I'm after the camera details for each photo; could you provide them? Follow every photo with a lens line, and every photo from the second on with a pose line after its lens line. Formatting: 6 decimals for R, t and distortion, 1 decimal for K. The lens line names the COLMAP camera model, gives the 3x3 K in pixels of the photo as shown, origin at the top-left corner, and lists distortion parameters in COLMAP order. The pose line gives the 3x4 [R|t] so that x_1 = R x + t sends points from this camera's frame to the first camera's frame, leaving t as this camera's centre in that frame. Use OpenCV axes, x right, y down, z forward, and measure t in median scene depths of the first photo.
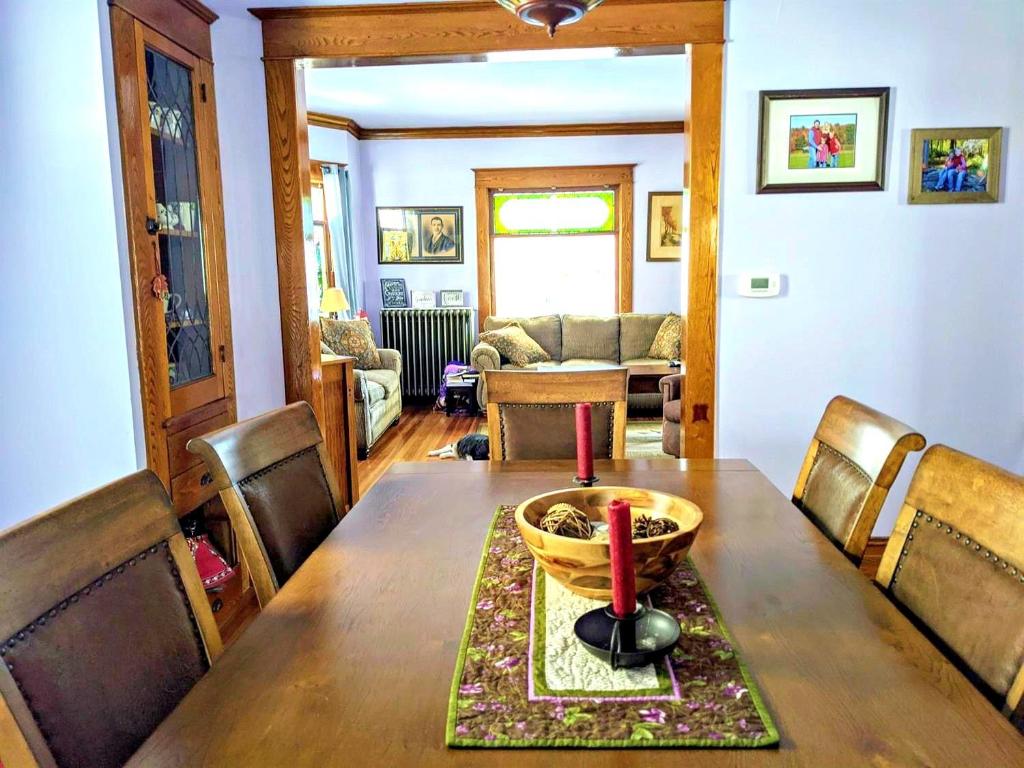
lens RADIAL K [[815.6, 0, 508.9], [0, 815.6, 393.6], [0, 0, 1]] dist [0.046288, -0.020915]
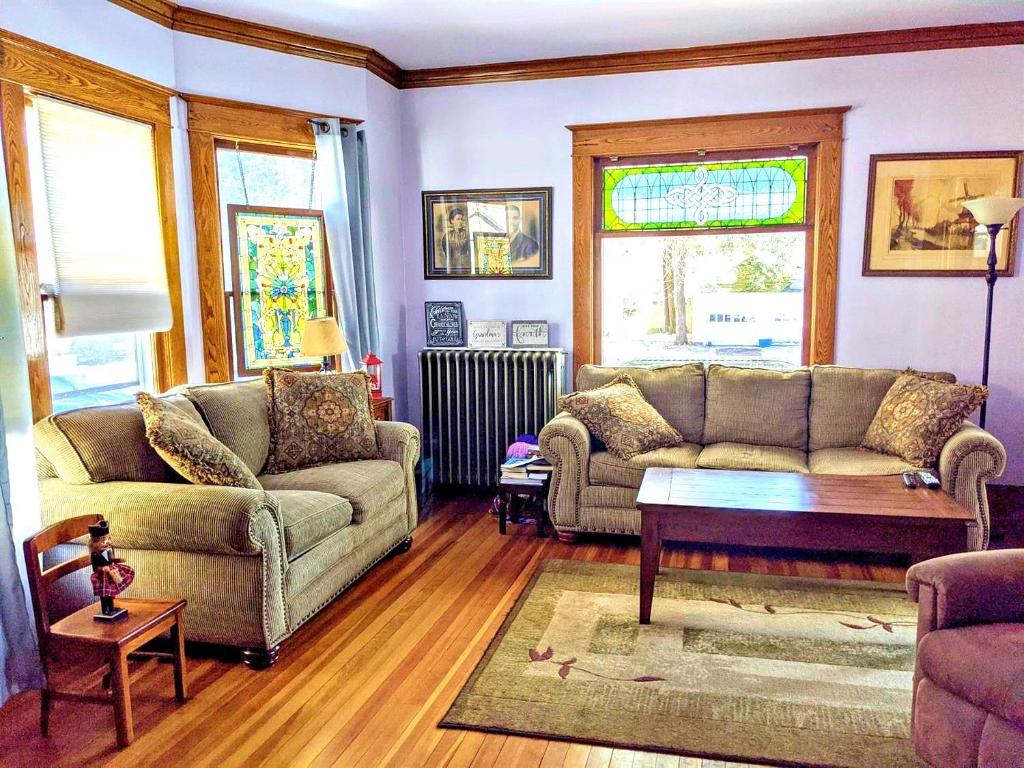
lens RADIAL K [[815.6, 0, 522.2], [0, 815.6, 392.2], [0, 0, 1]] dist [0.046288, -0.020915]
pose [[0.978558, 0.032355, -0.203416, 0.054533], [-0.035971, 0.999253, -0.014103, -0.063043], [0.202808, 0.021118, 0.978991, 0.388584]]
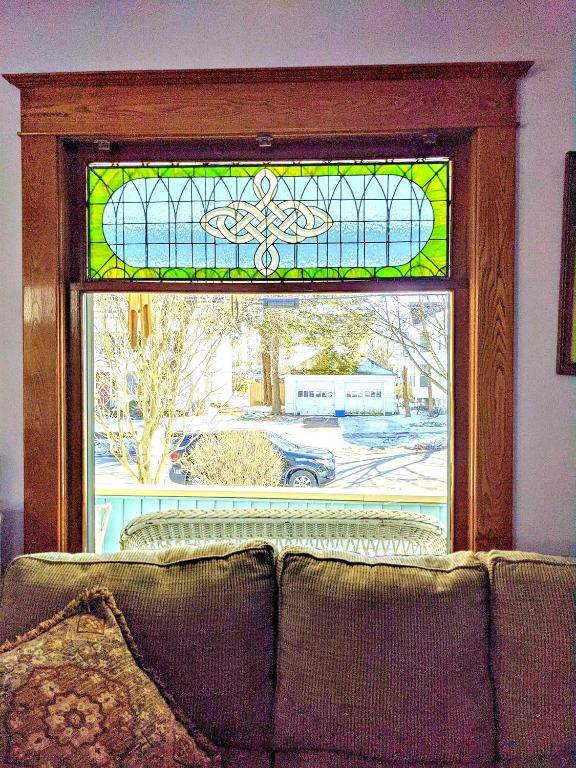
lens RADIAL K [[611.7, 0, 287.9], [0, 611.7, 381.2], [0, 0, 1]] dist [0.046288, -0.020915]
pose [[0.999825, 0.018716, -0.000594, 0.066342], [-0.018642, 0.991910, -0.125564, -0.128579], [-0.001761, 0.125553, 0.992085, 0.775744]]
